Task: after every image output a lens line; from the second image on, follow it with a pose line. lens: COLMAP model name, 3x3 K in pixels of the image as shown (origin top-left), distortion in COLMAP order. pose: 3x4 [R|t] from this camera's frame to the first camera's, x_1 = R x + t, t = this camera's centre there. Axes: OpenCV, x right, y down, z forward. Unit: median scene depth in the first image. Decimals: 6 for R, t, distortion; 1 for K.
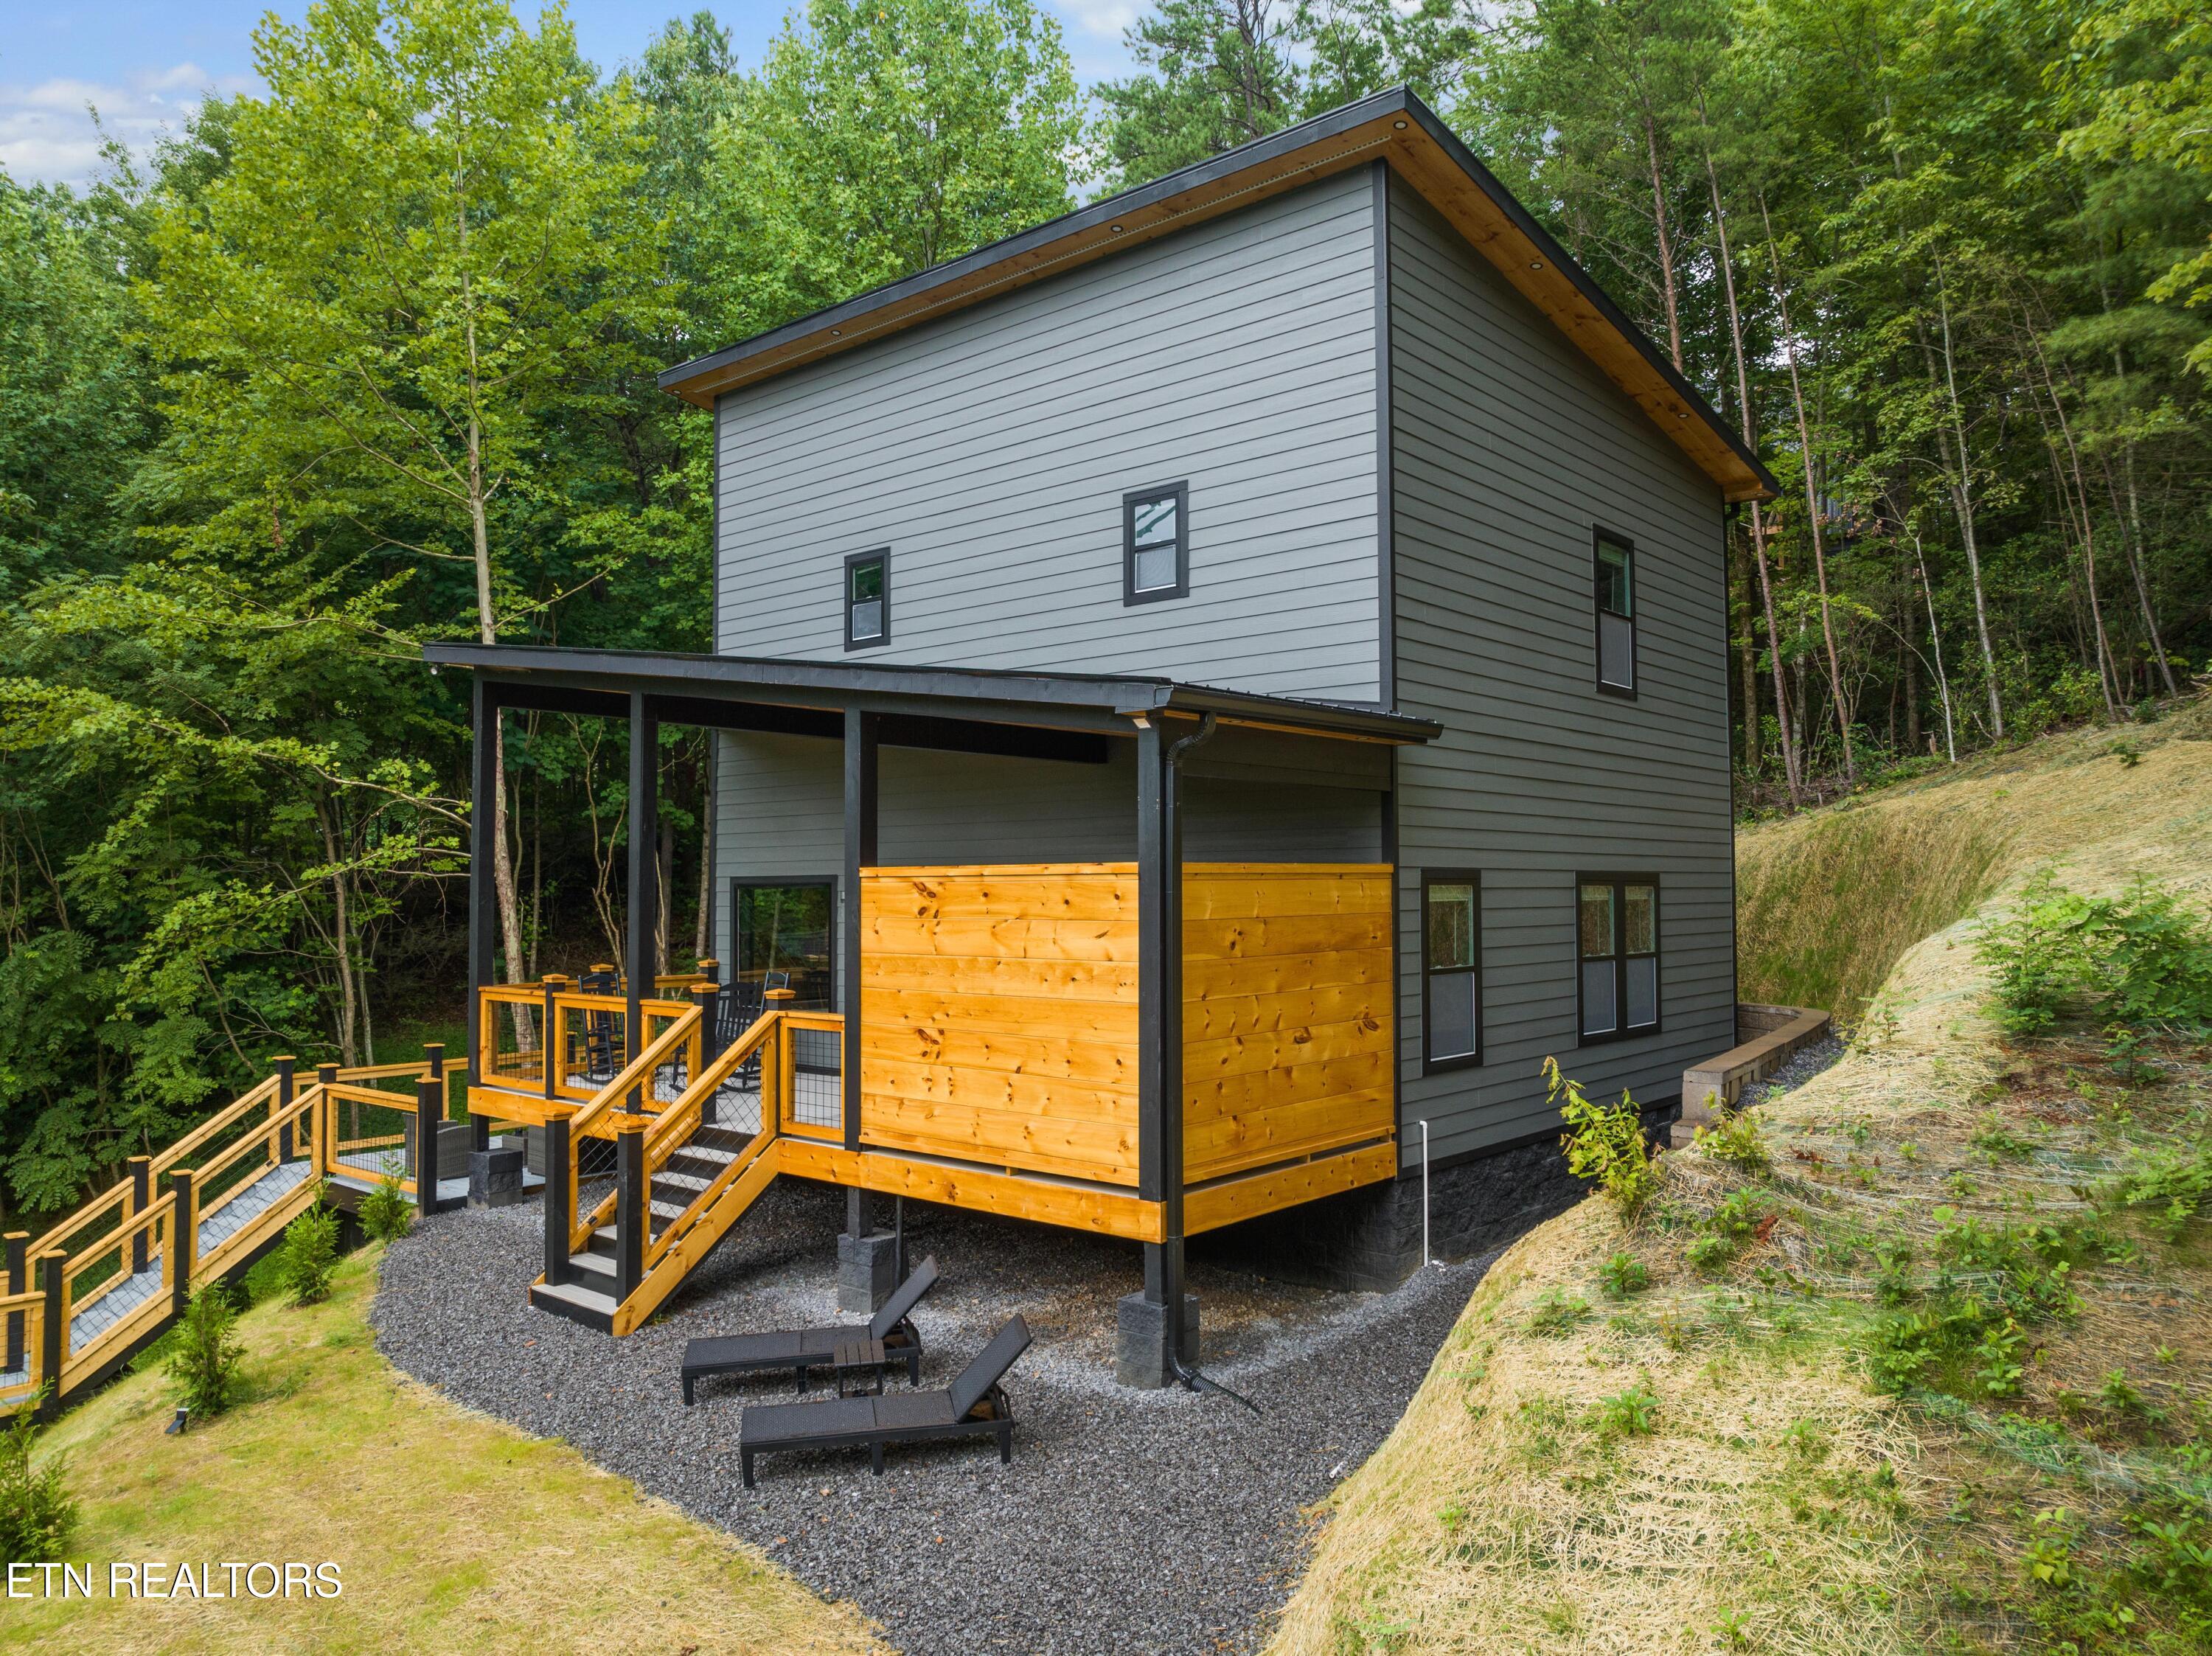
lens RADIAL K [[1561.4, 0, 1104.4], [0, 1561.4, 826.9], [0, 0, 1]] dist [-0.055427, 0.028589]
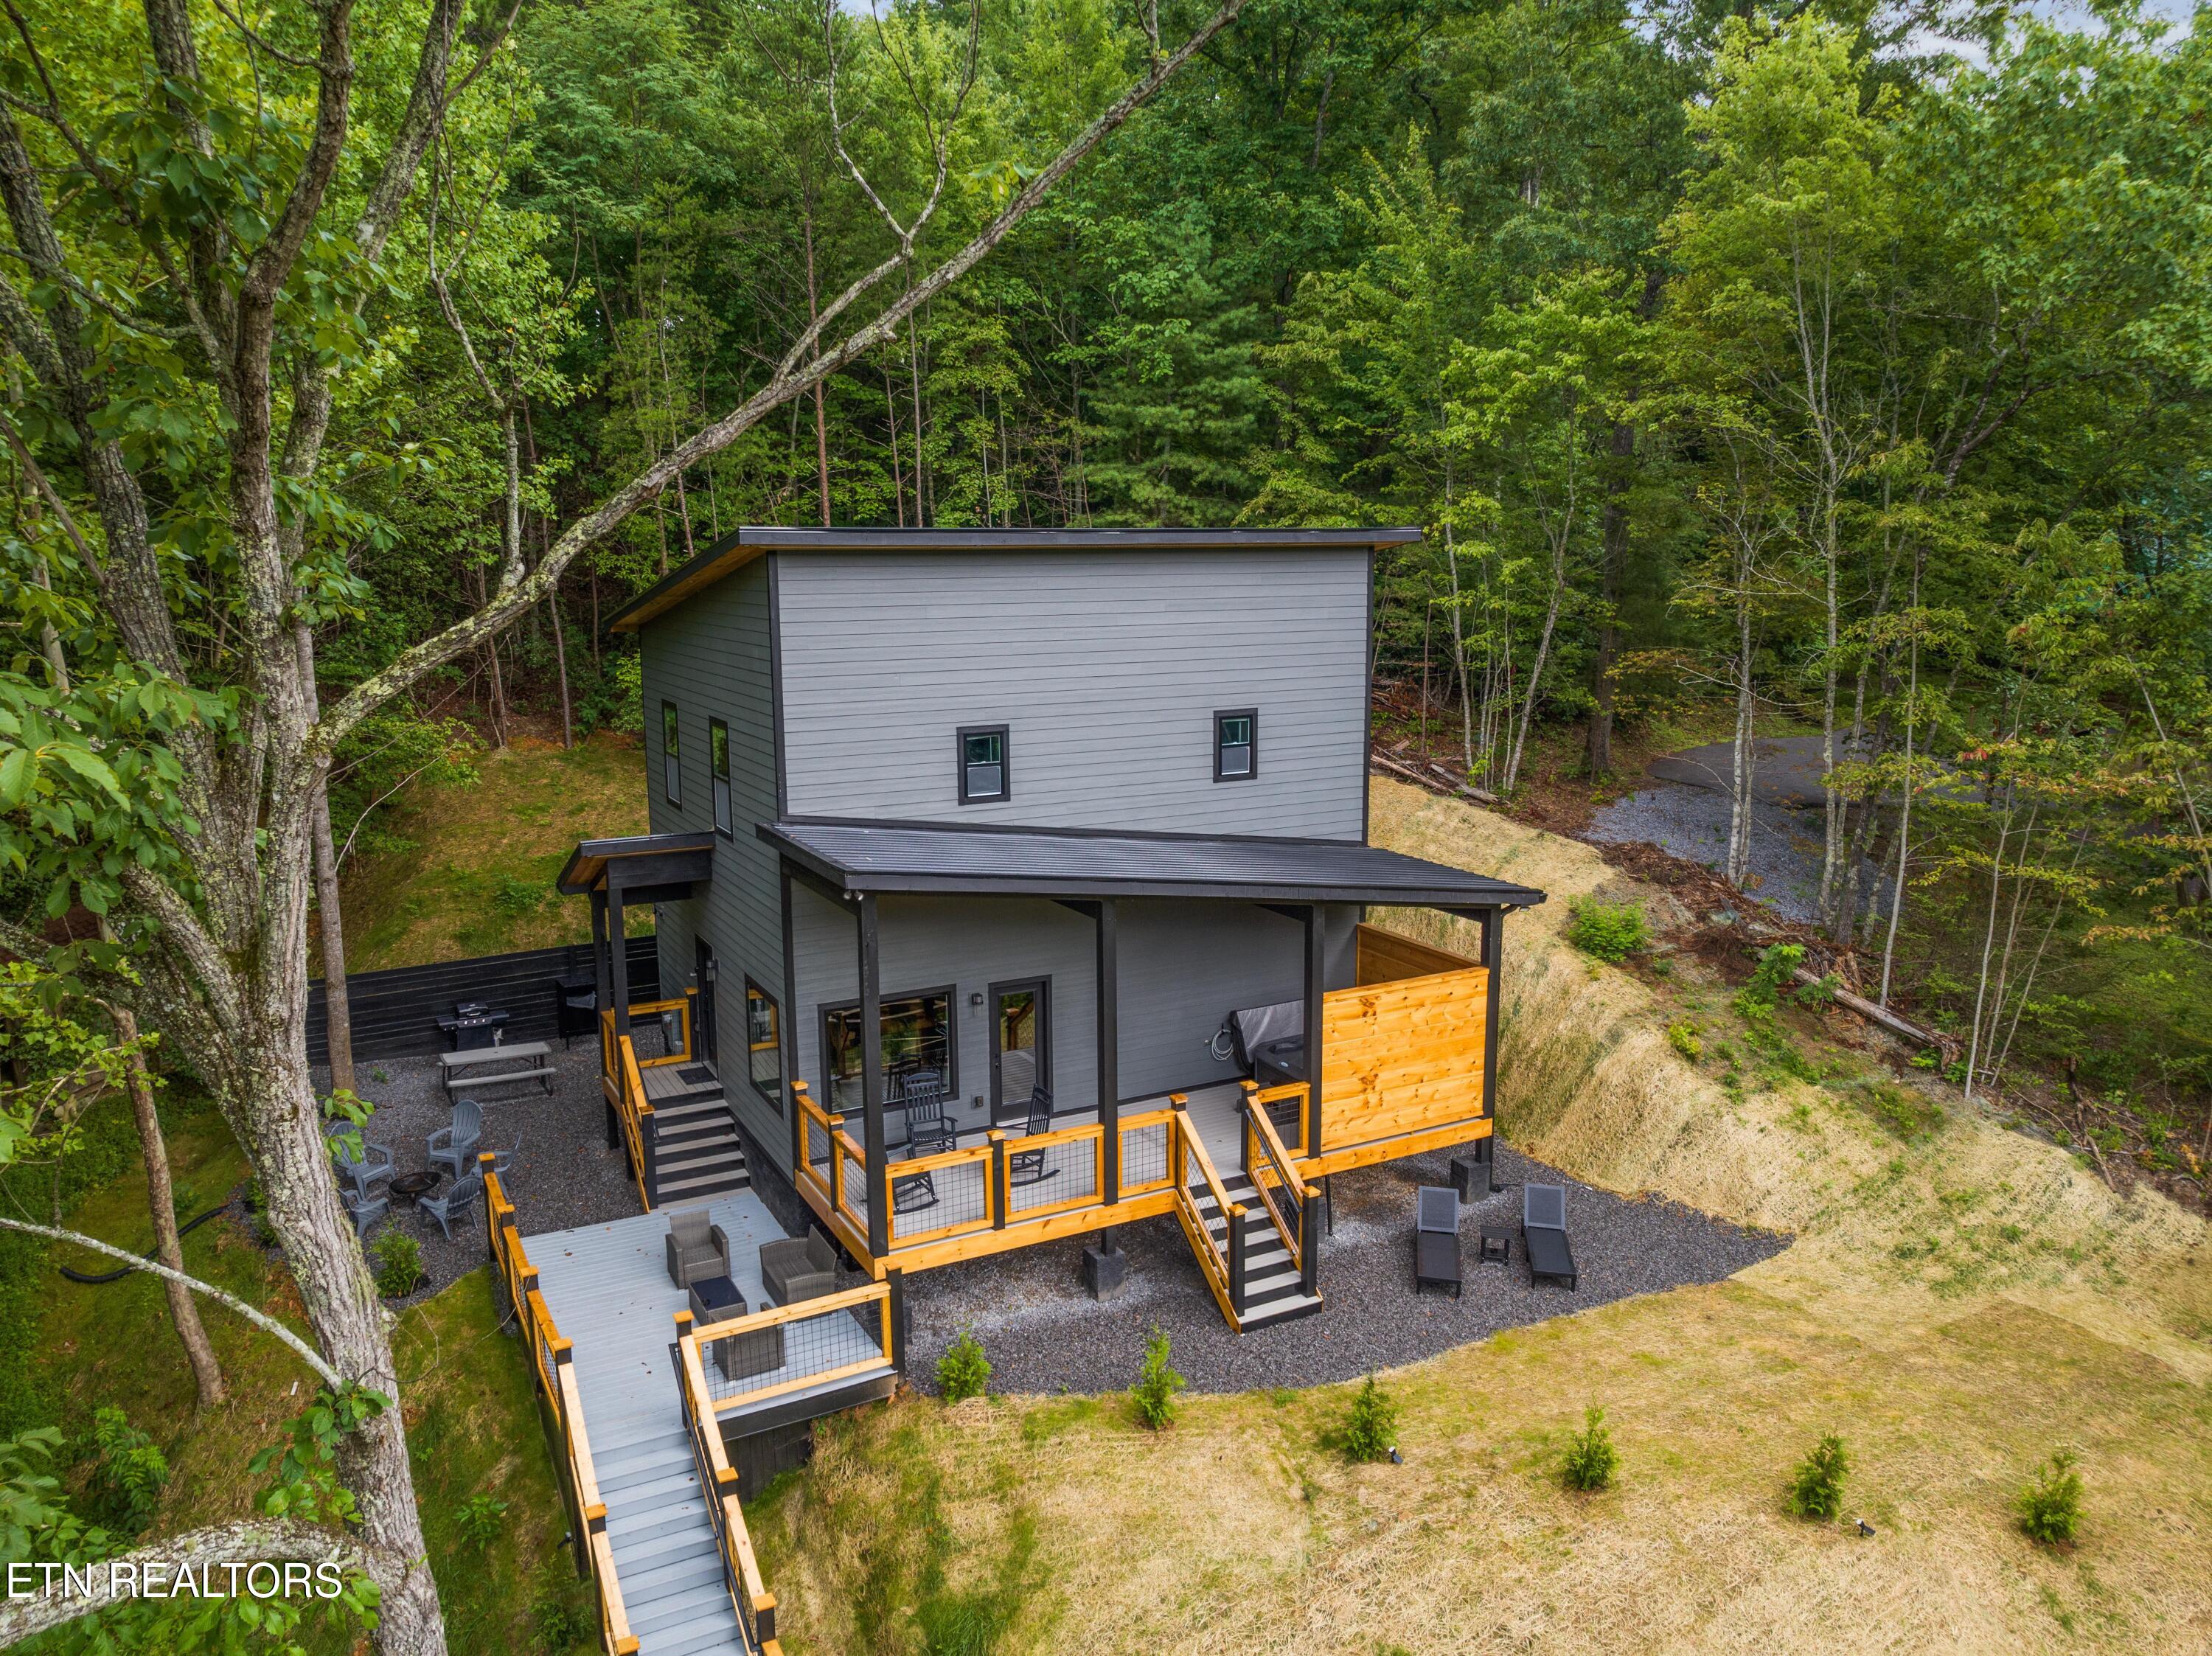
lens RADIAL K [[1561.4, 0, 1103.0], [0, 1561.4, 822.9], [0, 0, 1]] dist [-0.055427, 0.028589]
pose [[0.354422, -0.159039, 0.921462, -1.553768], [-0.034478, 0.982538, 0.182842, -0.404106], [-0.934450, -0.096573, 0.342750, 0.589423]]
